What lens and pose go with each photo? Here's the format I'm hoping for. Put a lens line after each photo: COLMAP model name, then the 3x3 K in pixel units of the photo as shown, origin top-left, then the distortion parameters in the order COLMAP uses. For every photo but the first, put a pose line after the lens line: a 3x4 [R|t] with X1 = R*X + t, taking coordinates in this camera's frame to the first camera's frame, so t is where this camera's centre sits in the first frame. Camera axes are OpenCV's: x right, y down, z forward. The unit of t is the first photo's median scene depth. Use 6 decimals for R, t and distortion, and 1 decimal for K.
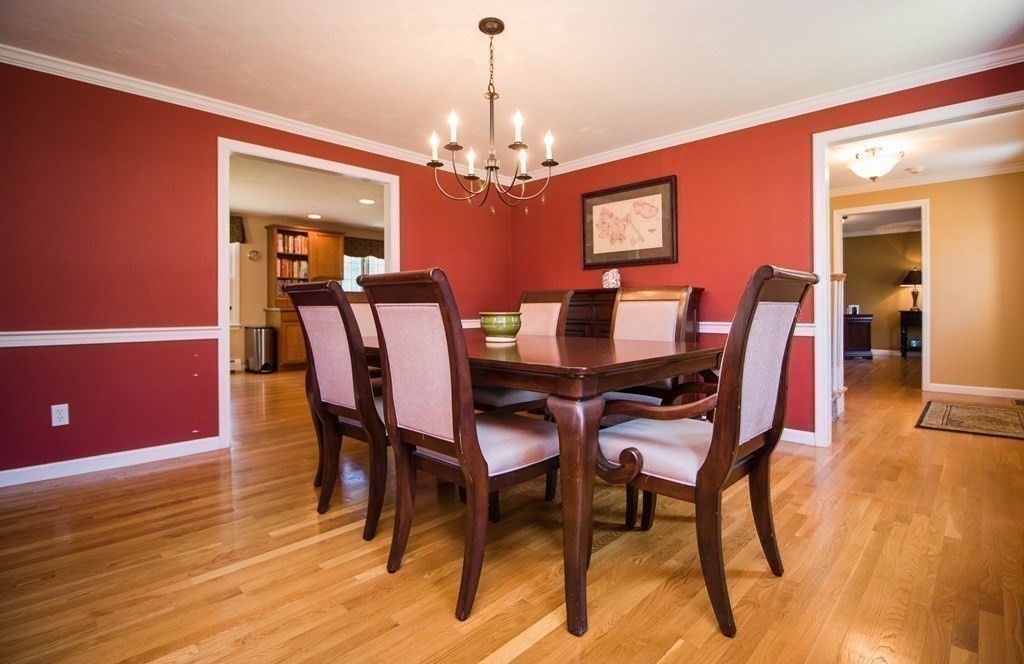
lens RADIAL K [[506.5, 0, 537.4], [0, 506.5, 310.4], [0, 0, 1]] dist [-0.001507, -0.000217]
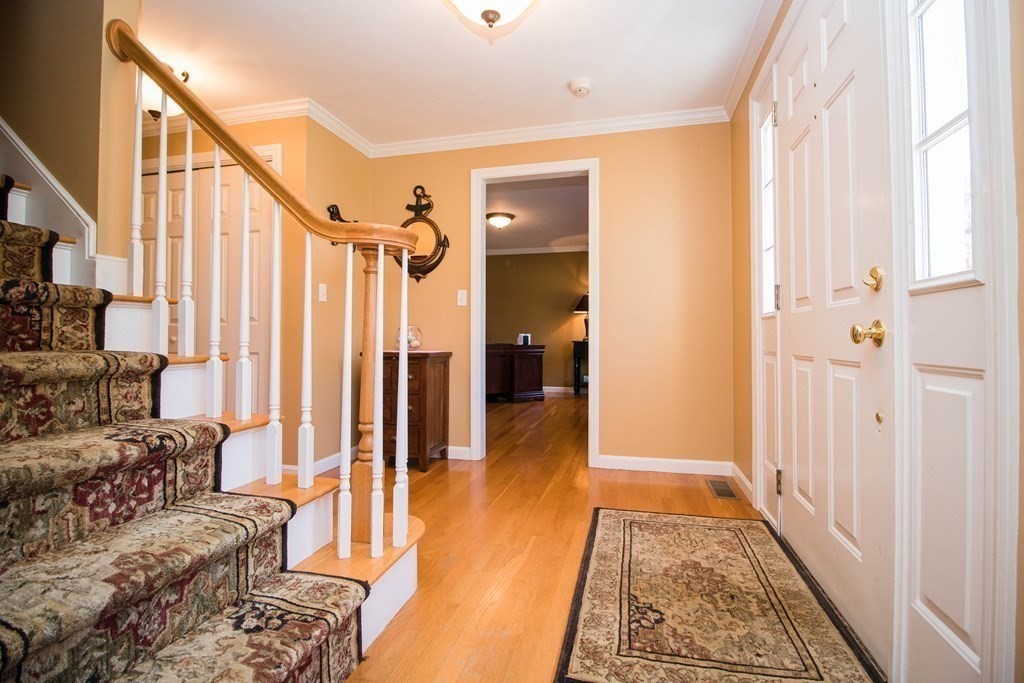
lens RADIAL K [[476.4, 0, 513.6], [0, 476.4, 336.7], [0, 0, 1]] dist [-0.010799, -0.004025]
pose [[0.889612, 0.010524, 0.456595, 0.263305], [-0.005873, 0.999915, -0.011603, 0.003413], [-0.456679, 0.007640, 0.889599, 0.334646]]
